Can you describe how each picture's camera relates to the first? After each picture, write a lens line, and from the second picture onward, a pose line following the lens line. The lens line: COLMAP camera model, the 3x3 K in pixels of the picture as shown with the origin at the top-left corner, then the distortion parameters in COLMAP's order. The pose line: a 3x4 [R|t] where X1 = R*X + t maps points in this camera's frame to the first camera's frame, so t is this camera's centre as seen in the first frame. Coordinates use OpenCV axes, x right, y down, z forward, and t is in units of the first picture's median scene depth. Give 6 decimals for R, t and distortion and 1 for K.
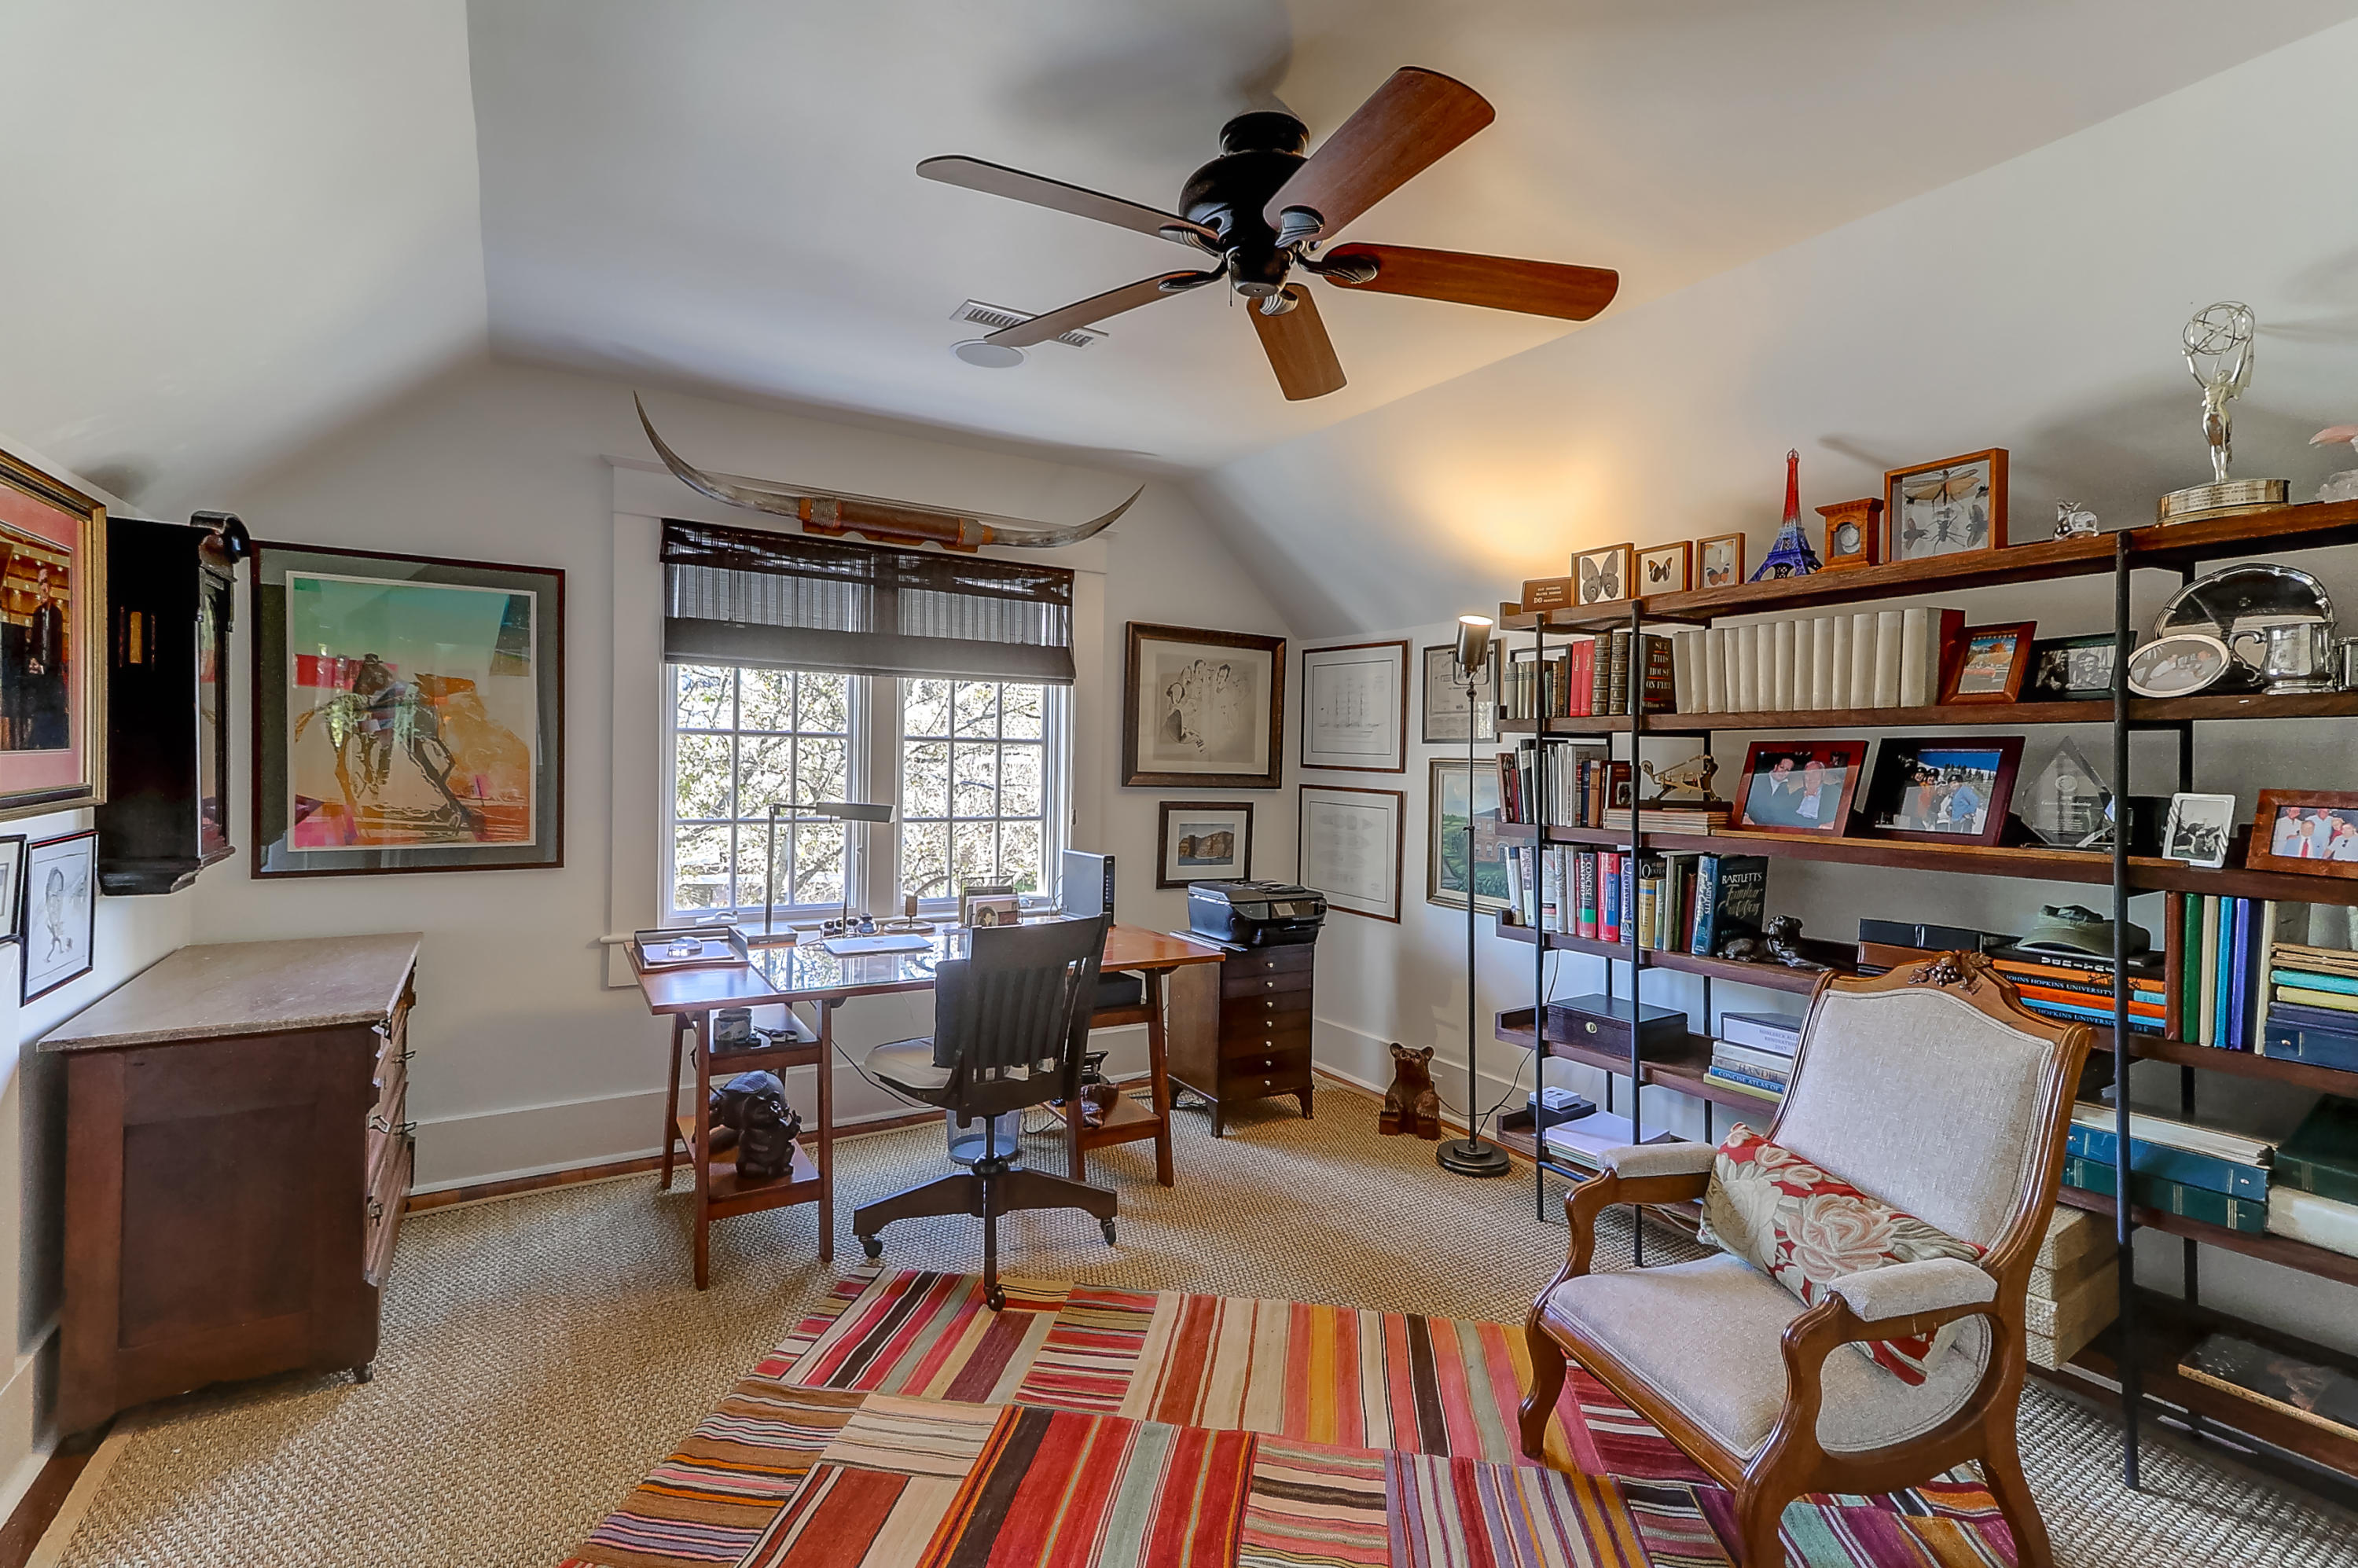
lens RADIAL K [[1089.0, 0, 1186.0], [0, 1089.0, 773.5], [0, 0, 1]] dist [0.038783, 0.000098]
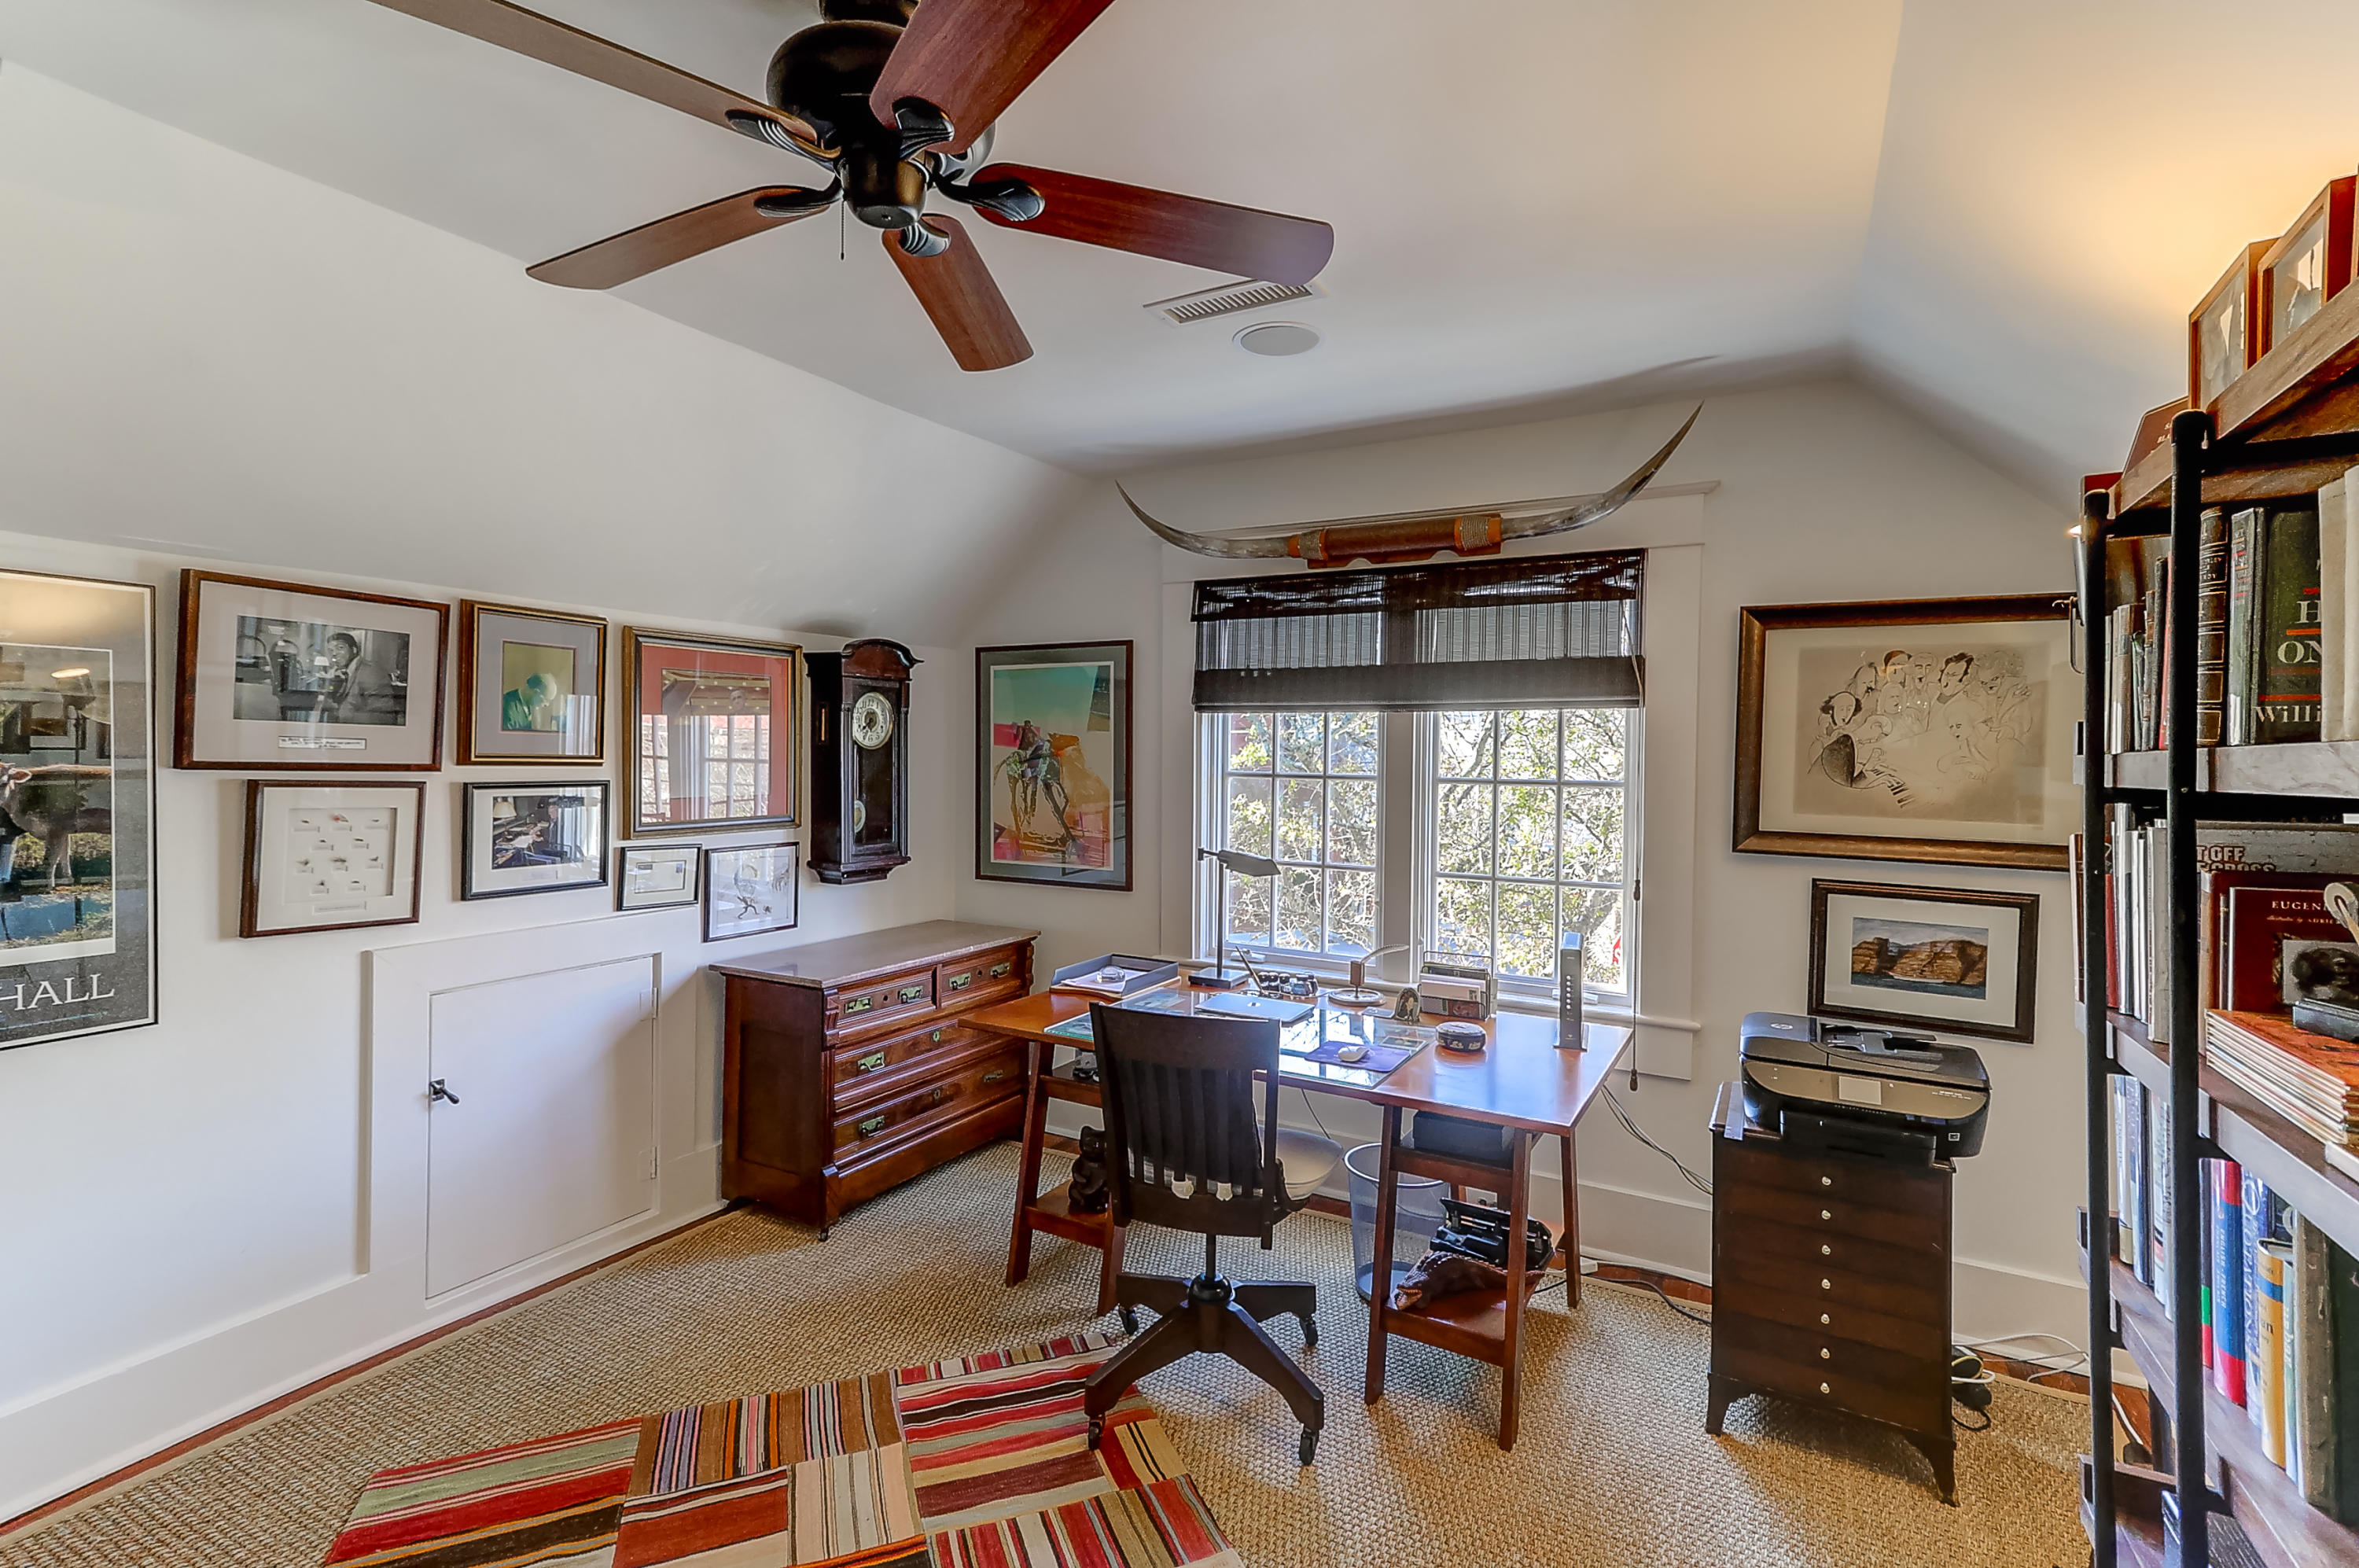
lens RADIAL K [[1089.5, 0, 1176.9], [0, 1089.5, 773.4], [0, 0, 1]] dist [0.038783, 0.000098]
pose [[0.489674, 0.000180, -0.871905, 0.437851], [-0.018011, 0.999789, -0.009909, -0.028097], [0.871719, 0.020556, 0.489574, 0.431435]]
